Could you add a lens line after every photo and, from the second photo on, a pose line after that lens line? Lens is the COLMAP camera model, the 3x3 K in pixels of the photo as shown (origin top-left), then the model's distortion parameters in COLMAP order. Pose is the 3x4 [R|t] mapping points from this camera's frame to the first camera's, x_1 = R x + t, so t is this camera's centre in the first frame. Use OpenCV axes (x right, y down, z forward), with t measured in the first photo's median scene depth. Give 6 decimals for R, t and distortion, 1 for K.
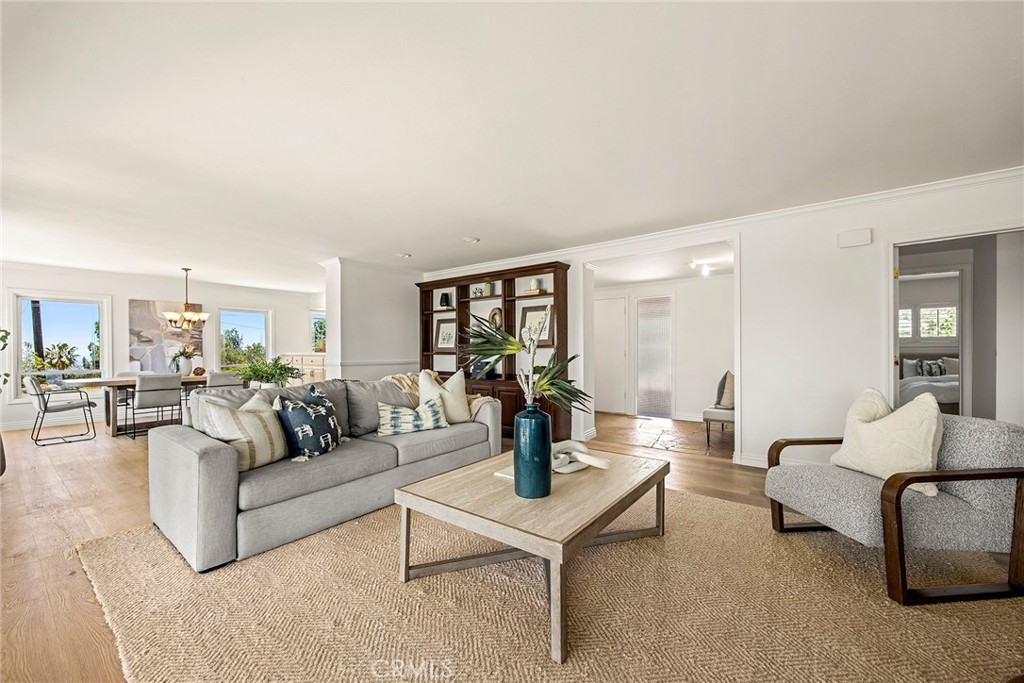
lens RADIAL K [[410.4, 0, 512.0], [0, 410.4, 341.5], [0, 0, 1]] dist [0.000256, 0.000018]
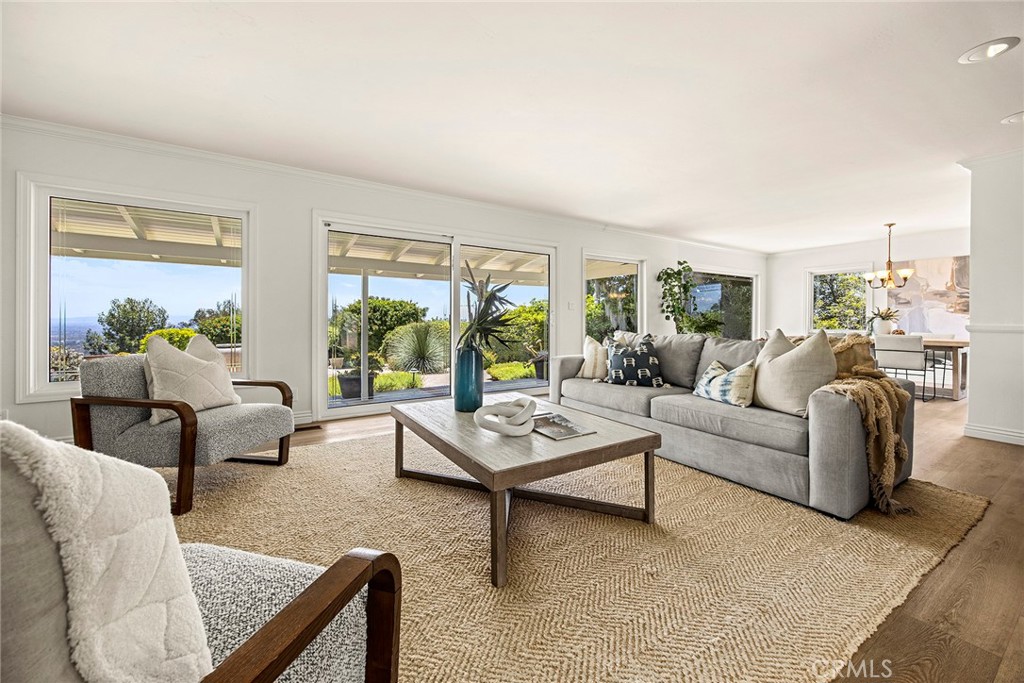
lens RADIAL K [[393.2, 0, 513.6], [0, 393.2, 316.8], [0, 0, 1]] dist [-0.000198, -0.000002]
pose [[-0.338493, -0.000676, -0.940969, 0.370815], [0.016473, 0.999842, -0.006644, 0.026672], [0.940825, -0.017750, -0.338429, 0.498152]]
